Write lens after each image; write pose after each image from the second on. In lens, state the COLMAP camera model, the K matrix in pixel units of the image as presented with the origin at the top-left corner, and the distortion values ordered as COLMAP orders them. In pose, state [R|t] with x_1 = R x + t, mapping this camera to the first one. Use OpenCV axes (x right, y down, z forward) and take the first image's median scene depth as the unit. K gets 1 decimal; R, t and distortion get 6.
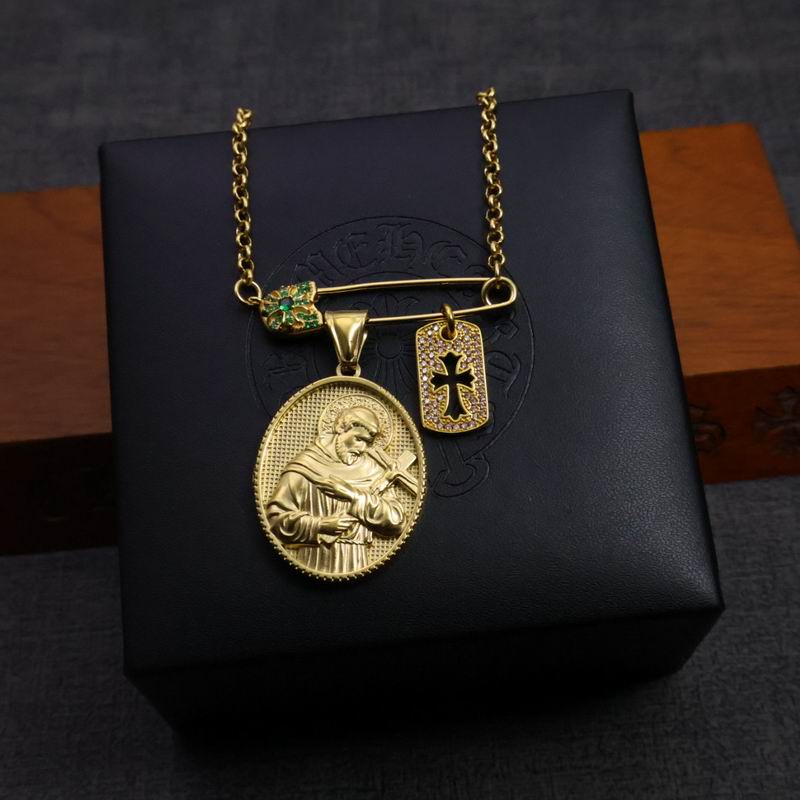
lens RADIAL K [[1666.7, 0, 402.6], [0, 1666.7, 399.9], [0, 0, 1]] dist [0.008675, 0.017984]
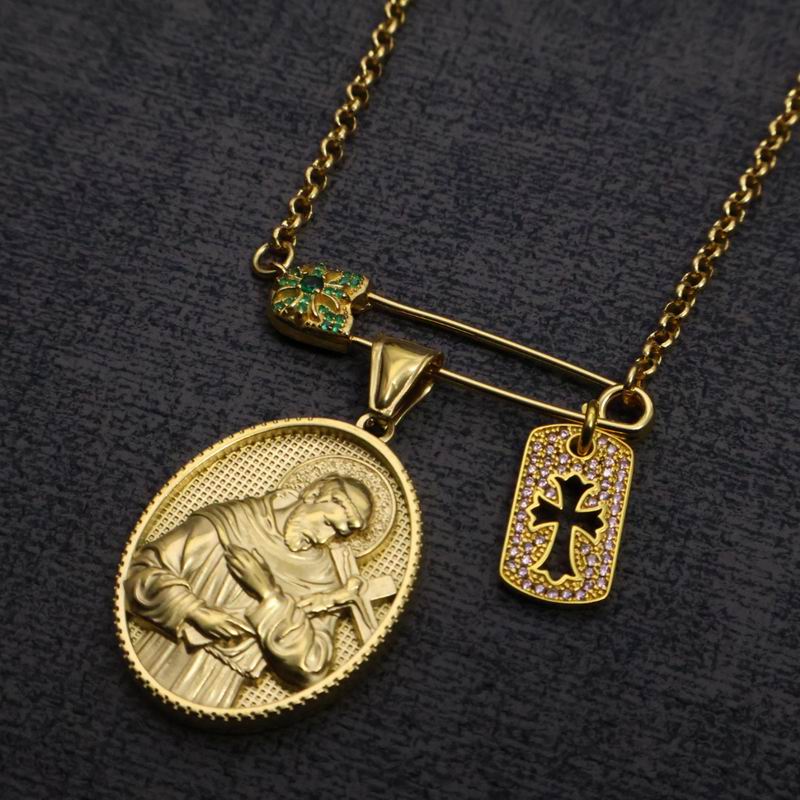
lens RADIAL K [[1666.7, 0, 402.6], [0, 1666.7, 399.9], [0, 0, 1]] dist [0.008675, 0.017984]
pose [[0.926081, 0.341907, -0.159605, 0.228370], [-0.312096, 0.931814, 0.185256, 0.109570], [0.212062, -0.121750, 0.969643, 0.422070]]
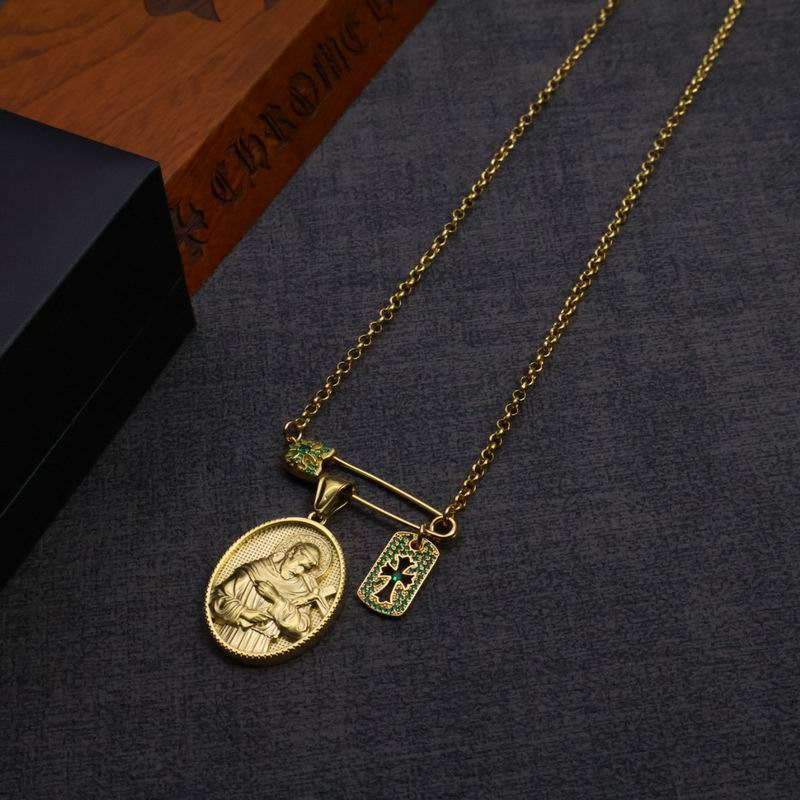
lens RADIAL K [[1666.7, 0, 402.6], [0, 1666.7, 399.9], [0, 0, 1]] dist [0.008675, 0.017984]
pose [[0.997933, -0.053360, 0.035808, -0.228505], [0.051179, 0.996928, 0.059287, 0.122872], [-0.038861, -0.057332, 0.997599, -0.189559]]
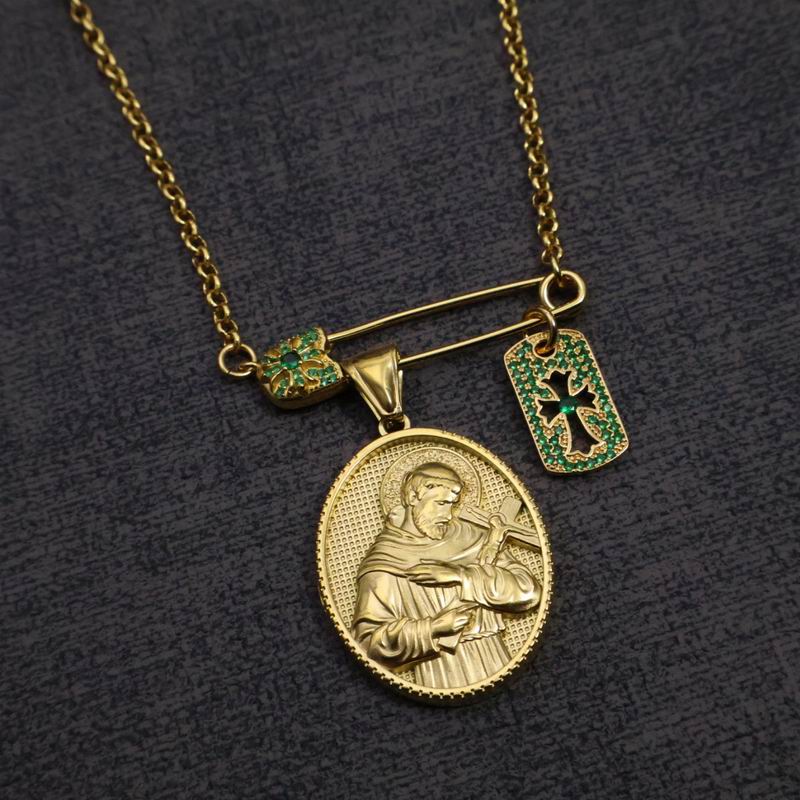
lens RADIAL K [[1659.3, 0, 412.3], [0, 1659.3, 399.8], [0, 0, 1]] dist [0.004628, 0.040204]
pose [[0.971114, -0.228133, 0.069955, -0.064377], [0.204441, 0.946650, 0.249113, -0.044835], [-0.123054, -0.227616, 0.965945, 0.410522]]
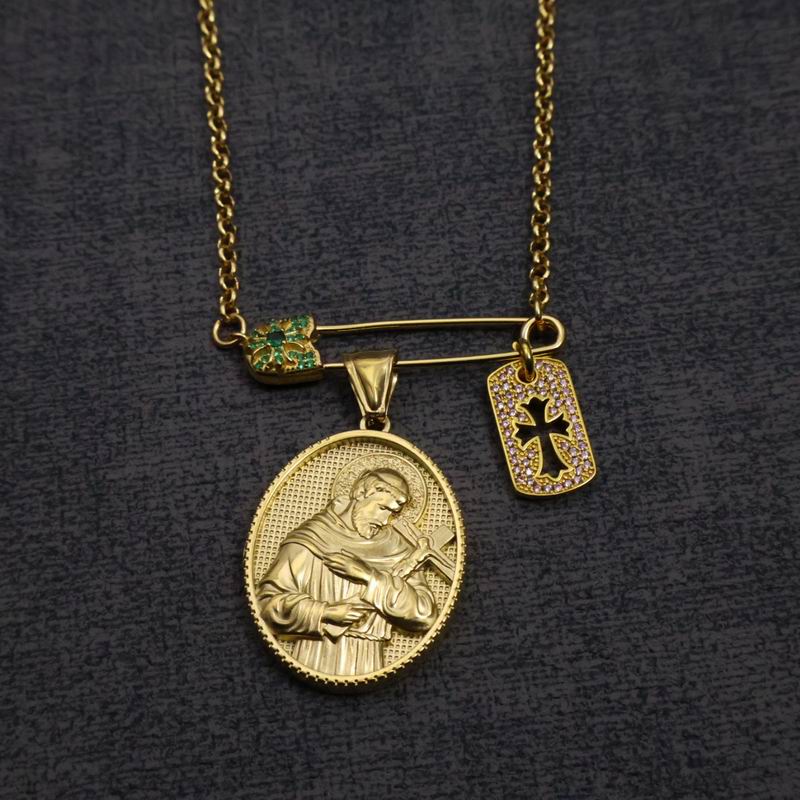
lens RADIAL K [[1666.7, 0, 402.6], [0, 1666.7, 399.9], [0, 0, 1]] dist [0.008675, 0.017984]
pose [[0.998012, -0.048722, 0.039971, 0.120293], [0.038867, 0.975135, 0.218177, 0.060754], [-0.049608, -0.216190, 0.975090, 0.272295]]
